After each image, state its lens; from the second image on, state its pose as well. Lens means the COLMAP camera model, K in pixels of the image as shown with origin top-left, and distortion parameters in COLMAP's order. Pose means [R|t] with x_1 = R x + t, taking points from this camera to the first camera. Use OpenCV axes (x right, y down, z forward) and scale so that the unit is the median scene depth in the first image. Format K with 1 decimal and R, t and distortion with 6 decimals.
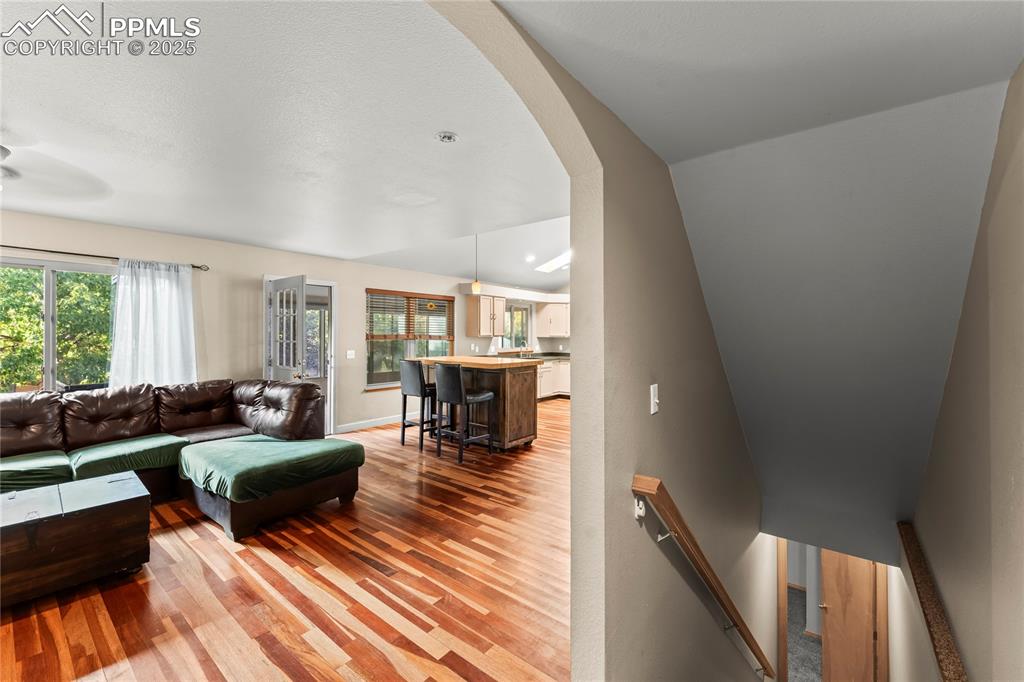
lens RADIAL K [[419.6, 0, 510.4], [0, 419.6, 331.0], [0, 0, 1]] dist [-0.001834, -0.000193]
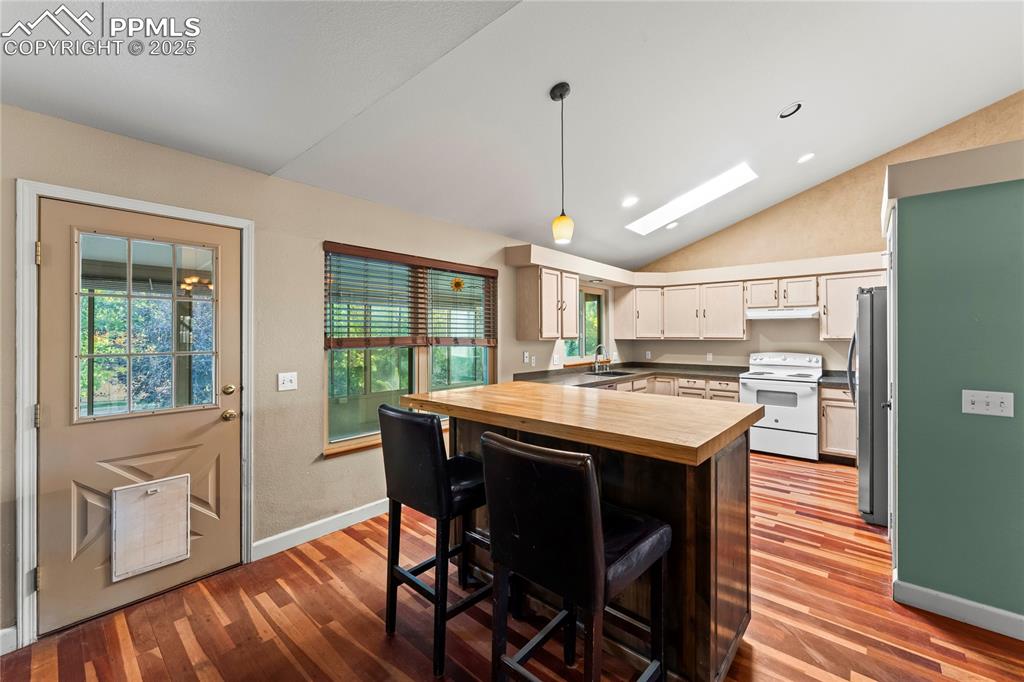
lens RADIAL K [[413.1, 0, 507.9], [0, 413.1, 328.5], [0, 0, 1]] dist [-0.001542, -0.000279]
pose [[0.998718, -0.006689, -0.050169, -0.101411], [0.006258, 0.999942, -0.008747, 0.002781], [0.050225, 0.008422, 0.998702, 0.491031]]
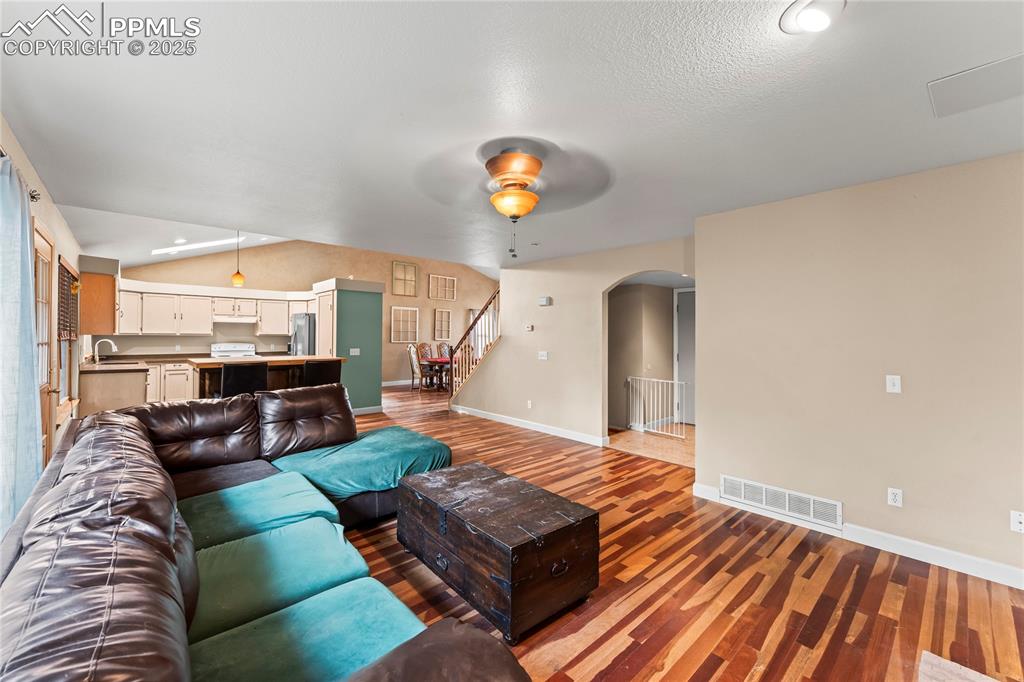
lens RADIAL K [[413.1, 0, 507.9], [0, 413.1, 328.5], [0, 0, 1]] dist [-0.001542, -0.000279]
pose [[0.158177, 0.009383, 0.987366, -0.743686], [-0.011370, 0.999906, -0.007680, -0.000177], [-0.987345, -0.010012, 0.158269, 0.255748]]
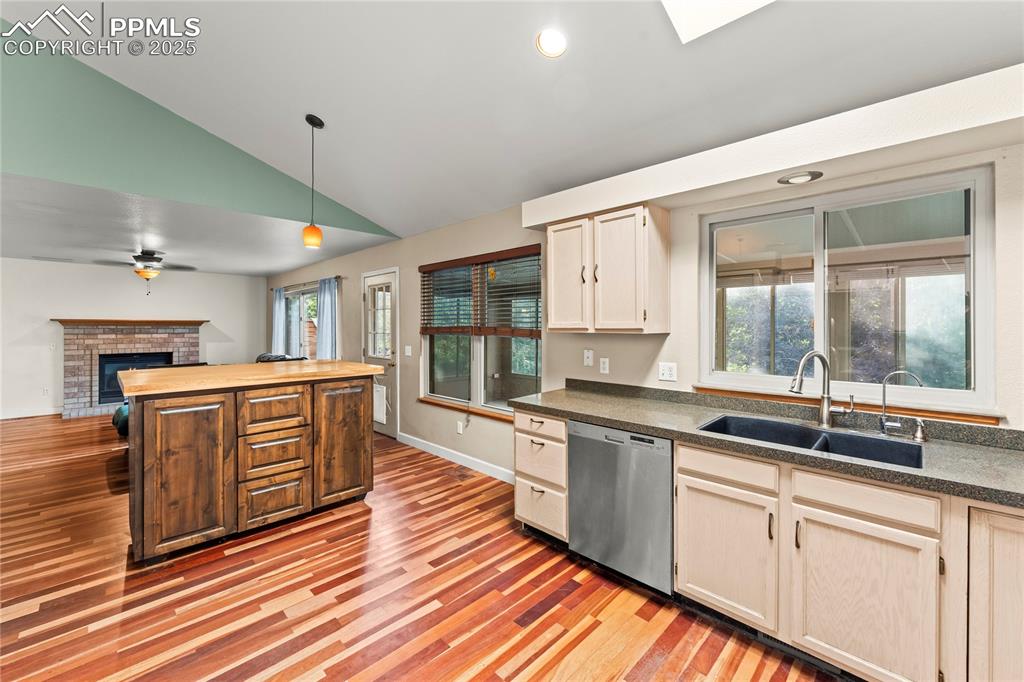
lens RADIAL K [[413.1, 0, 507.9], [0, 413.1, 328.5], [0, 0, 1]] dist [-0.001542, -0.000279]
pose [[-0.107908, 0.005667, -0.994145, 0.355876], [0.009251, 0.999946, 0.004696, 0.008835], [0.994118, -0.008690, -0.107954, 1.133099]]
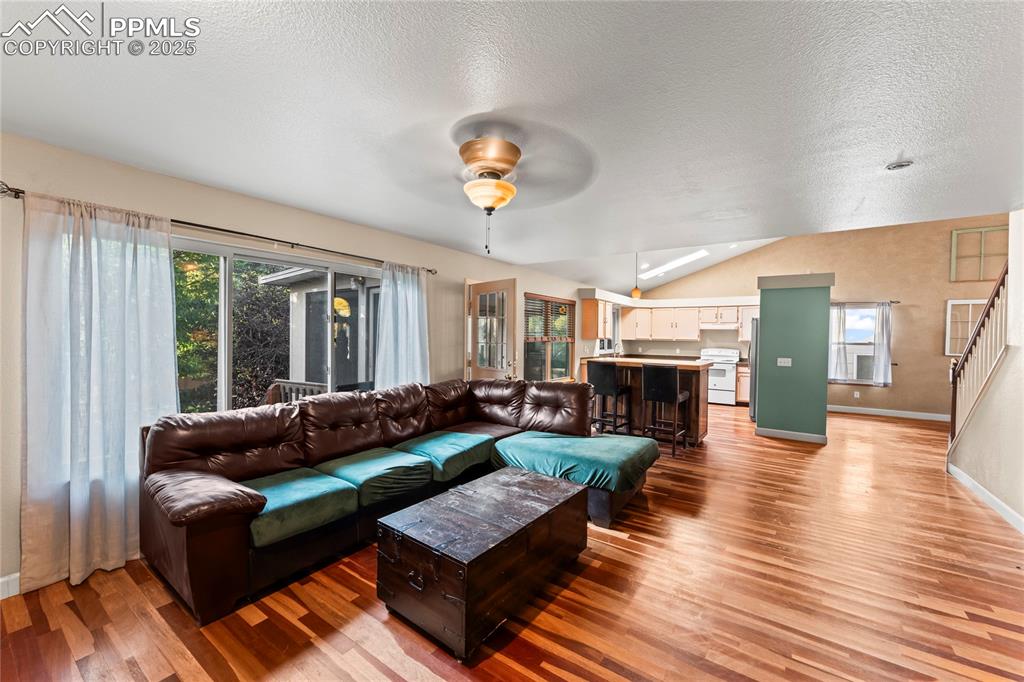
lens RADIAL K [[408.7, 0, 510.1], [0, 408.7, 338.2], [0, 0, 1]] dist [0.000216, -0.000061]
pose [[0.997788, 0.007279, 0.066075, -0.405034], [-0.008148, 0.999884, 0.012897, -0.001104], [-0.065973, -0.013407, 0.997731, -0.012322]]
